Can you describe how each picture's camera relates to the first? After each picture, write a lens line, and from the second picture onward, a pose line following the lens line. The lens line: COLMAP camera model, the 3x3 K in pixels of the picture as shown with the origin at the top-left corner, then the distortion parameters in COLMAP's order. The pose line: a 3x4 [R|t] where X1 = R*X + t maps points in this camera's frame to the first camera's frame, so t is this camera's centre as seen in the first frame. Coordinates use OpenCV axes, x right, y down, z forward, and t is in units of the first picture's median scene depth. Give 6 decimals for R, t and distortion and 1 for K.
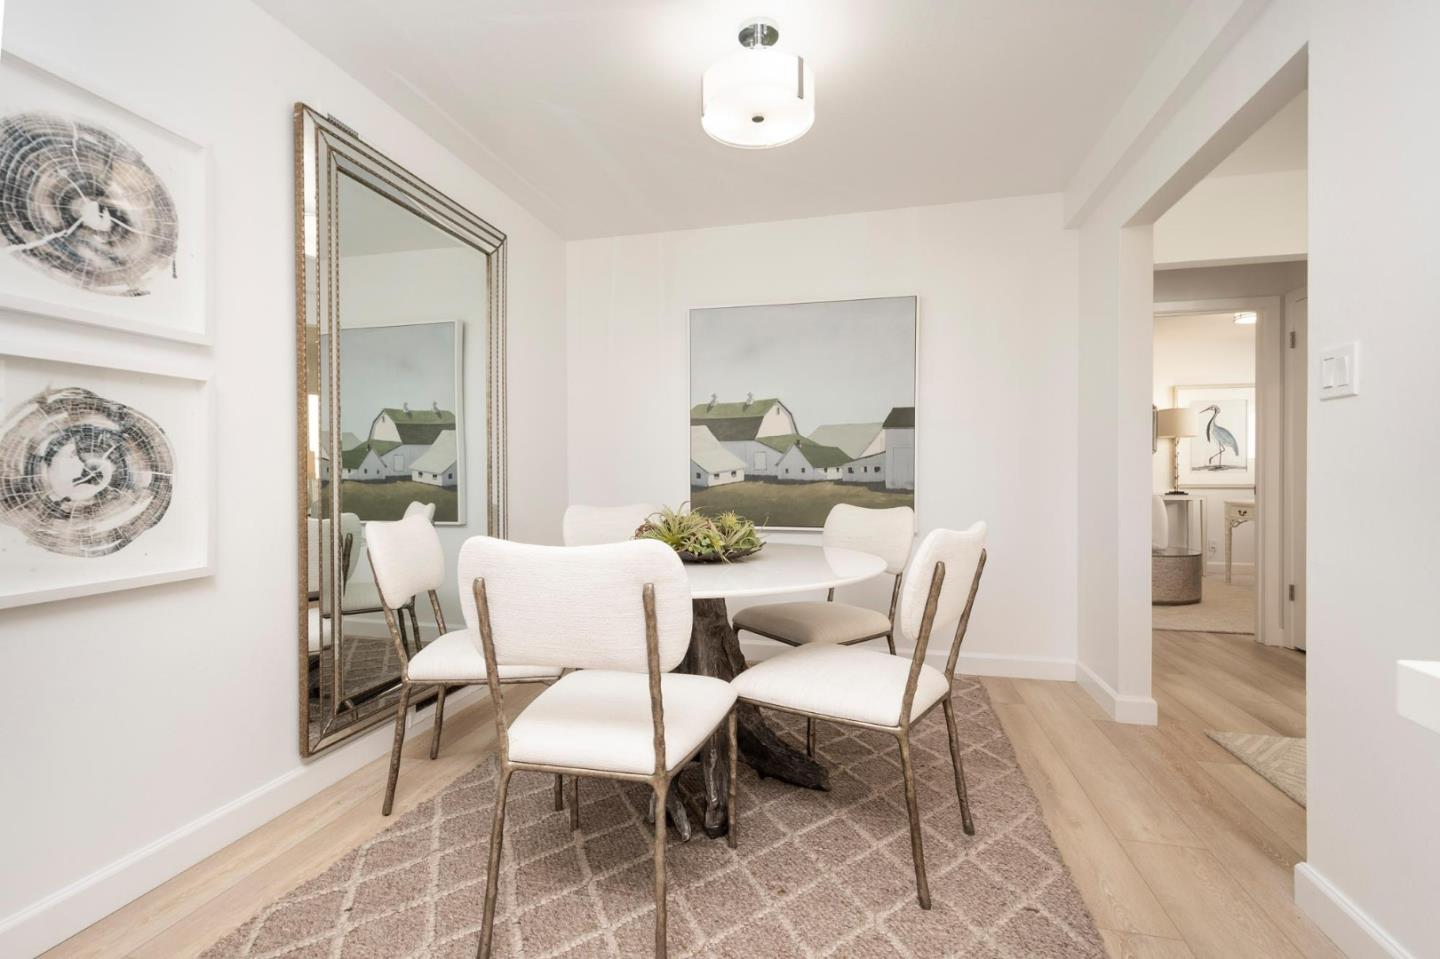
lens RADIAL K [[665.9, 0, 720.0], [0, 665.9, 479.5], [0, 0, 1]] dist [-0.002097, -0.000173]
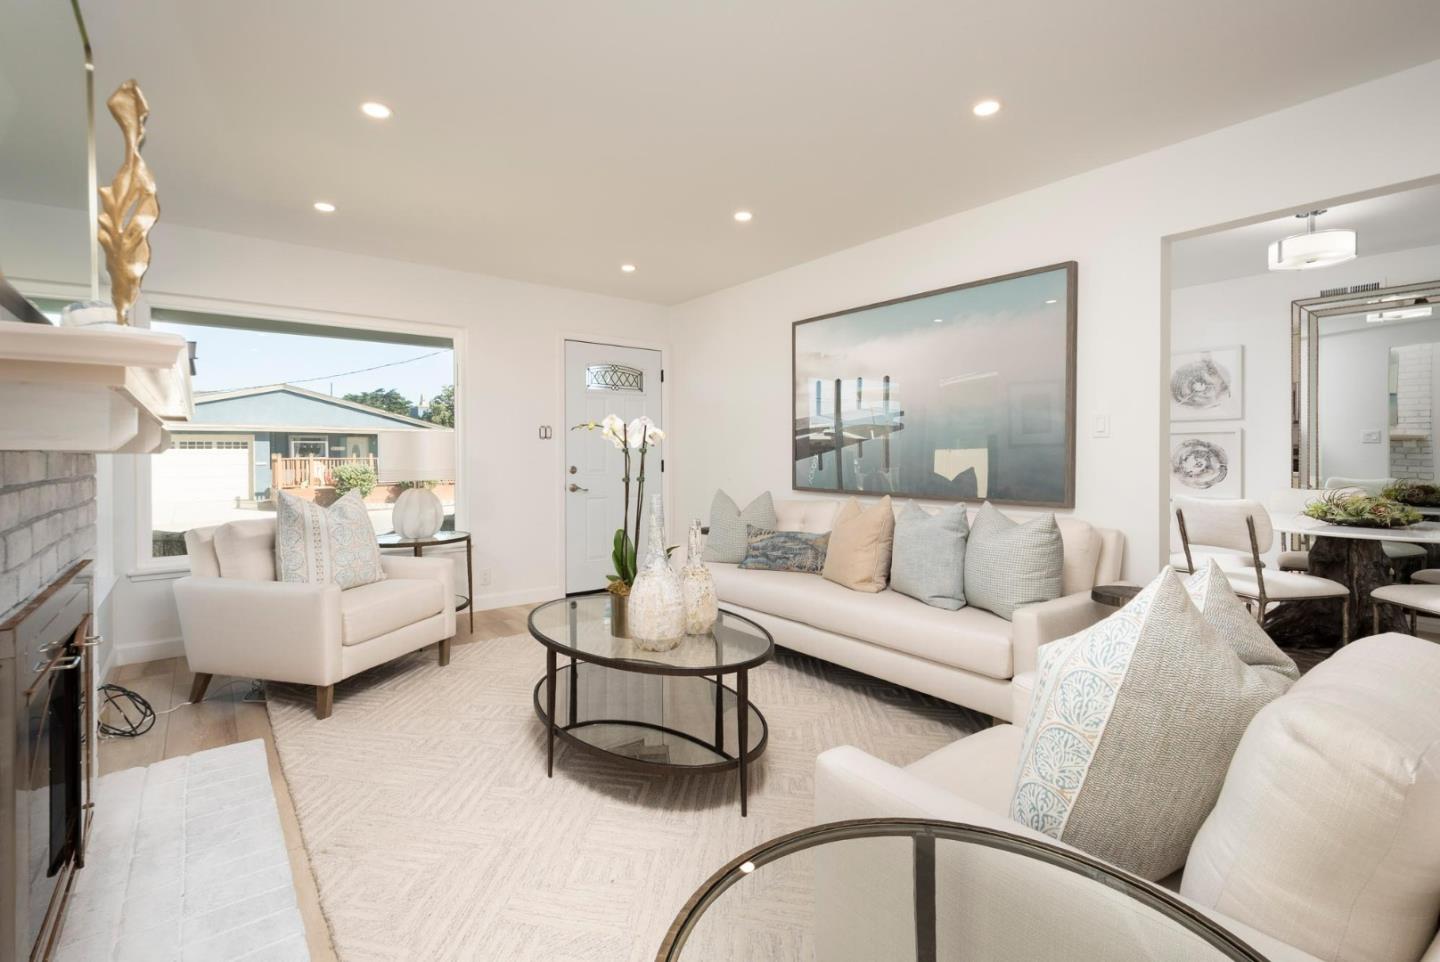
lens RADIAL K [[656.9, 0, 720.0], [0, 656.9, 462.6], [0, 0, 1]] dist [0.000323, 0.000035]
pose [[-0.631717, 0.015907, -0.775036, 3.129090], [0.000556, 0.999798, 0.020066, -0.084574], [0.775199, 0.012245, -0.631598, 1.219741]]
